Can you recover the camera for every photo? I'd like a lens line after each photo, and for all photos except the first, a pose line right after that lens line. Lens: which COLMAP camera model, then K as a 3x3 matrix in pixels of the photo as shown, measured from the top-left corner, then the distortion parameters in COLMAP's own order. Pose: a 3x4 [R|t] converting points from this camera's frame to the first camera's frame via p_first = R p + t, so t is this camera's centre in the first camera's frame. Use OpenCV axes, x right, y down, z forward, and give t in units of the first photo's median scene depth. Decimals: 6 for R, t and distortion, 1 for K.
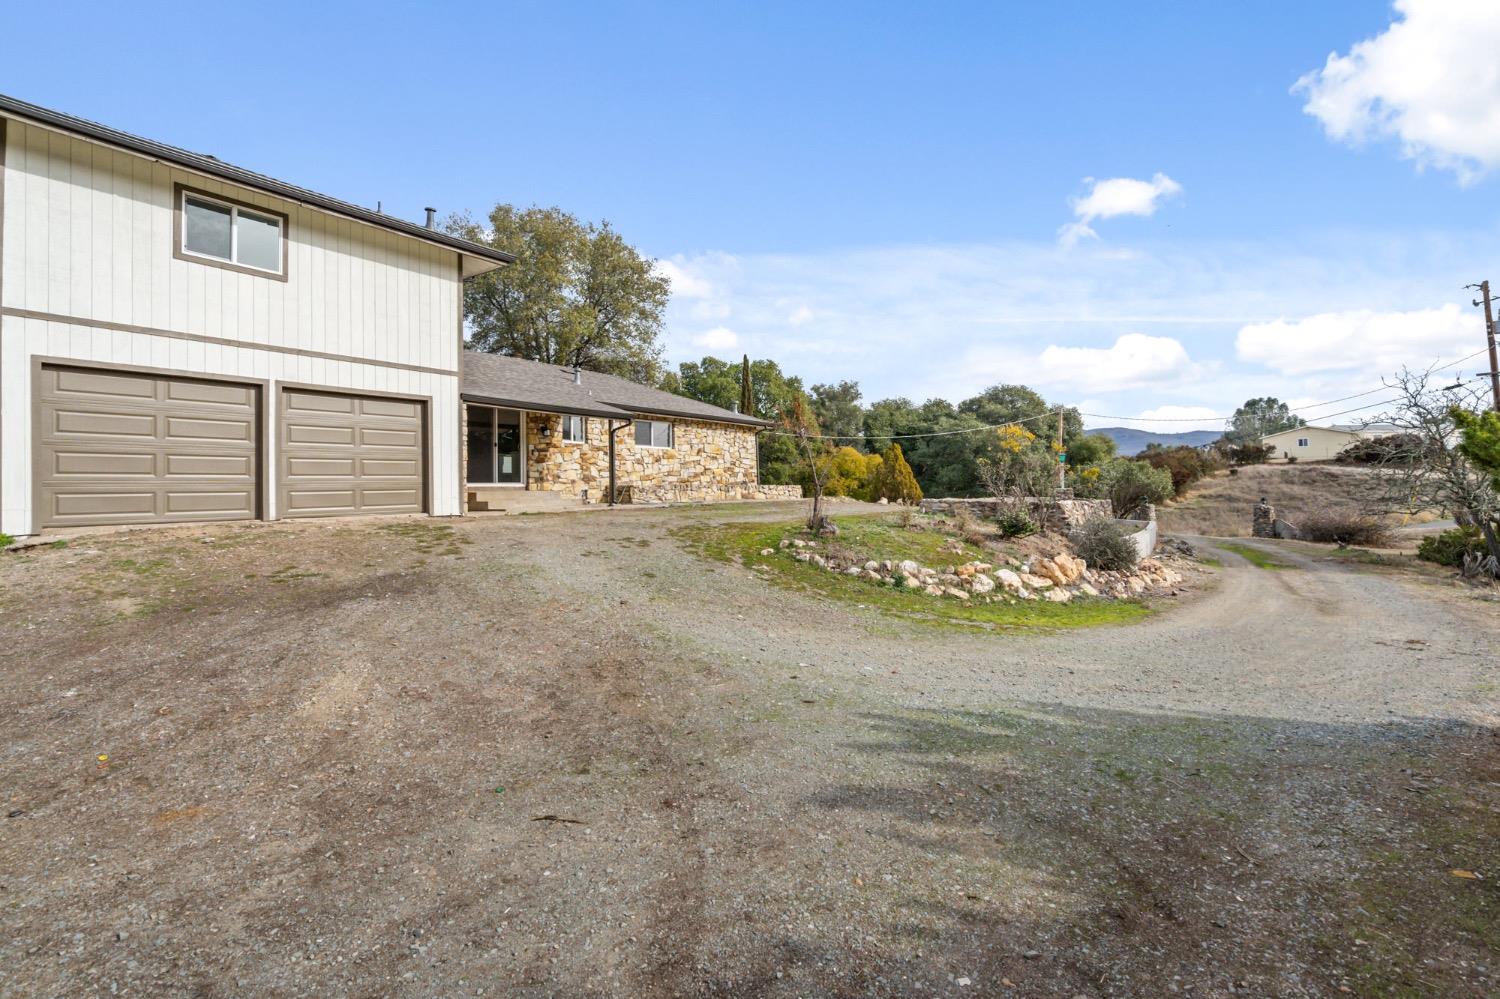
lens RADIAL K [[688.6, 0, 747.4], [0, 688.6, 476.1], [0, 0, 1]] dist [-0.014092, 0.005711]
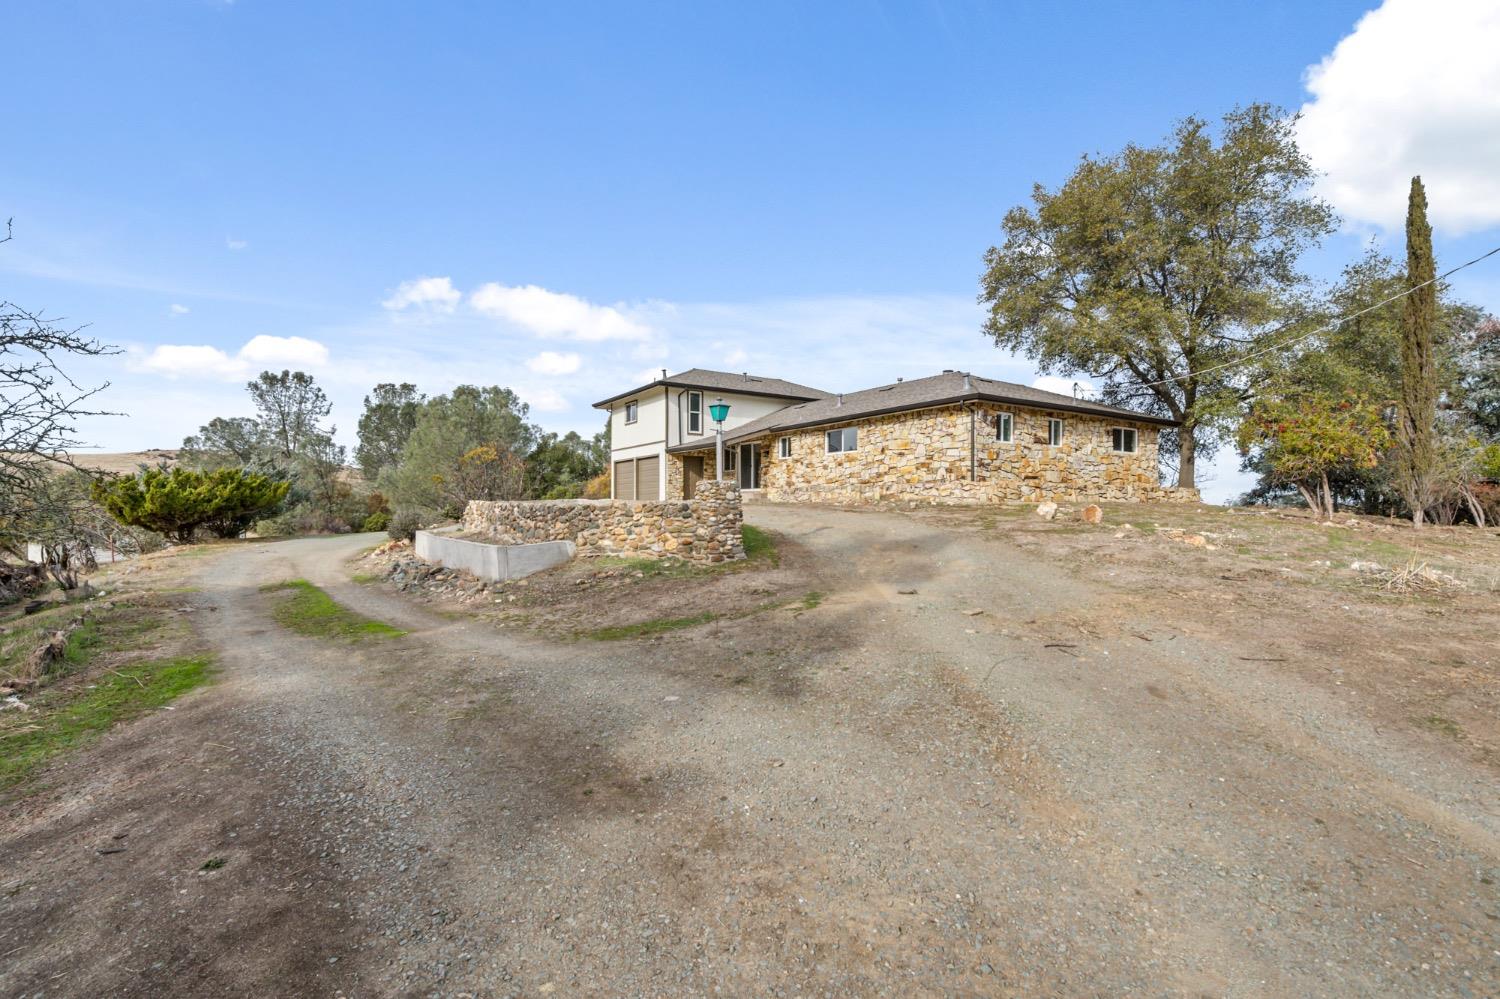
lens RADIAL K [[688.6, 0, 756.1], [0, 688.6, 503.9], [0, 0, 1]] dist [-0.014092, 0.005711]
pose [[-0.376796, -0.001872, -0.926294, 0.747785], [0.011241, 0.999915, -0.006594, 0.036380], [0.926228, -0.012897, -0.376743, 1.034891]]
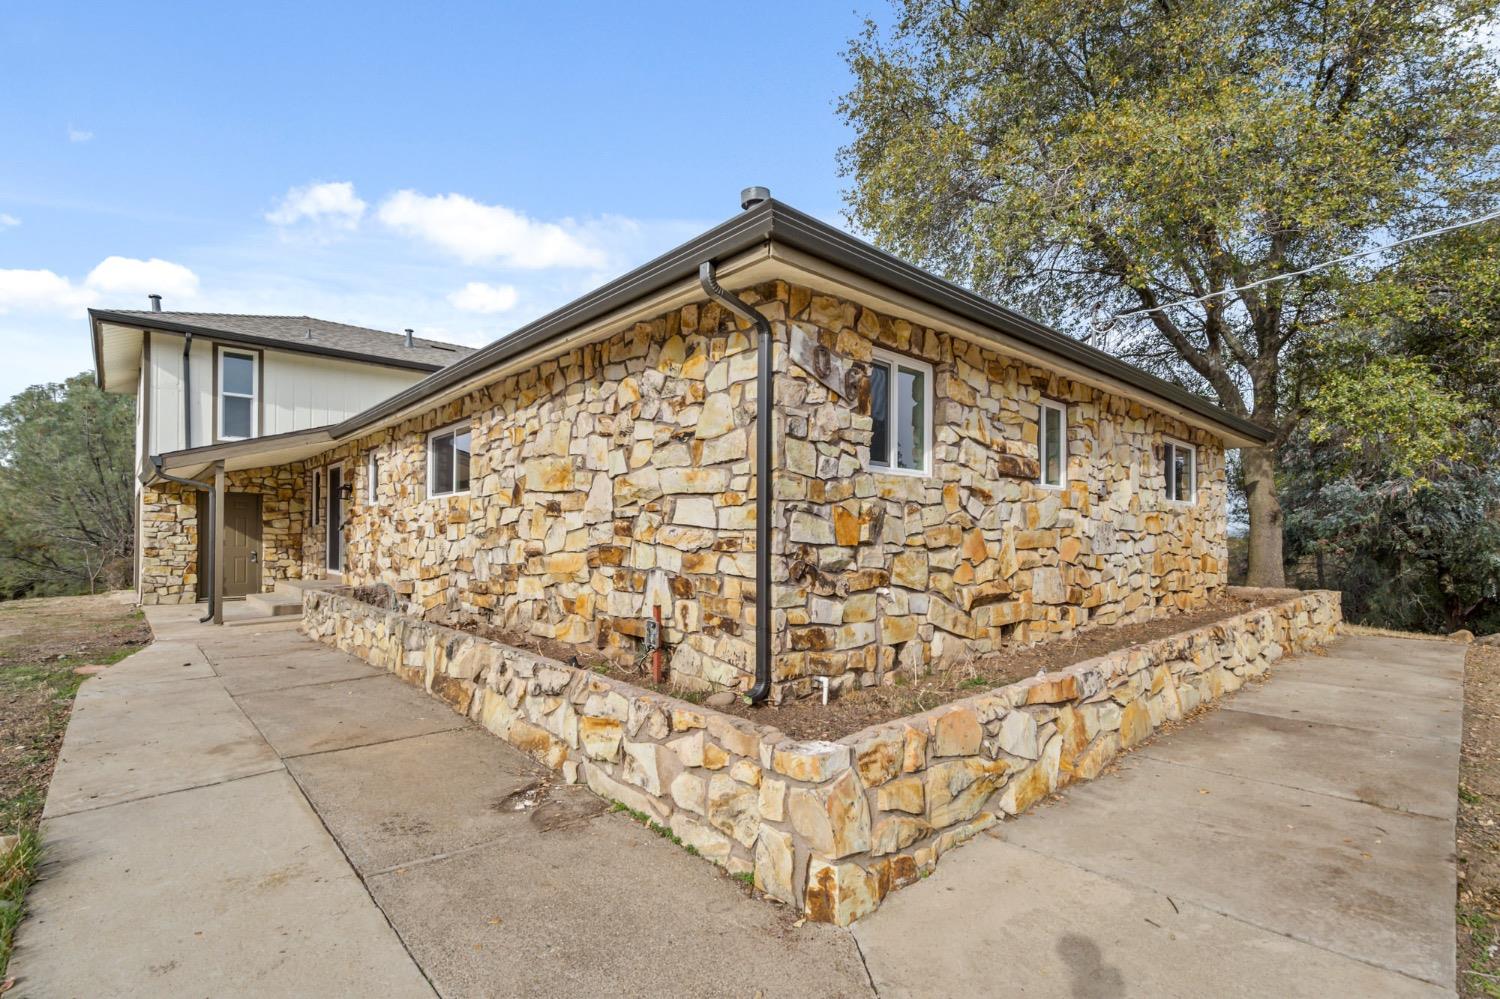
lens RADIAL K [[688.6, 0, 771.9], [0, 688.6, 538.2], [0, 0, 1]] dist [-0.014092, 0.005711]
pose [[-0.202665, 0.008129, -0.979214, 0.162044], [0.011302, 0.999918, 0.005962, -0.014632], [0.979183, -0.009859, -0.202740, 1.008136]]
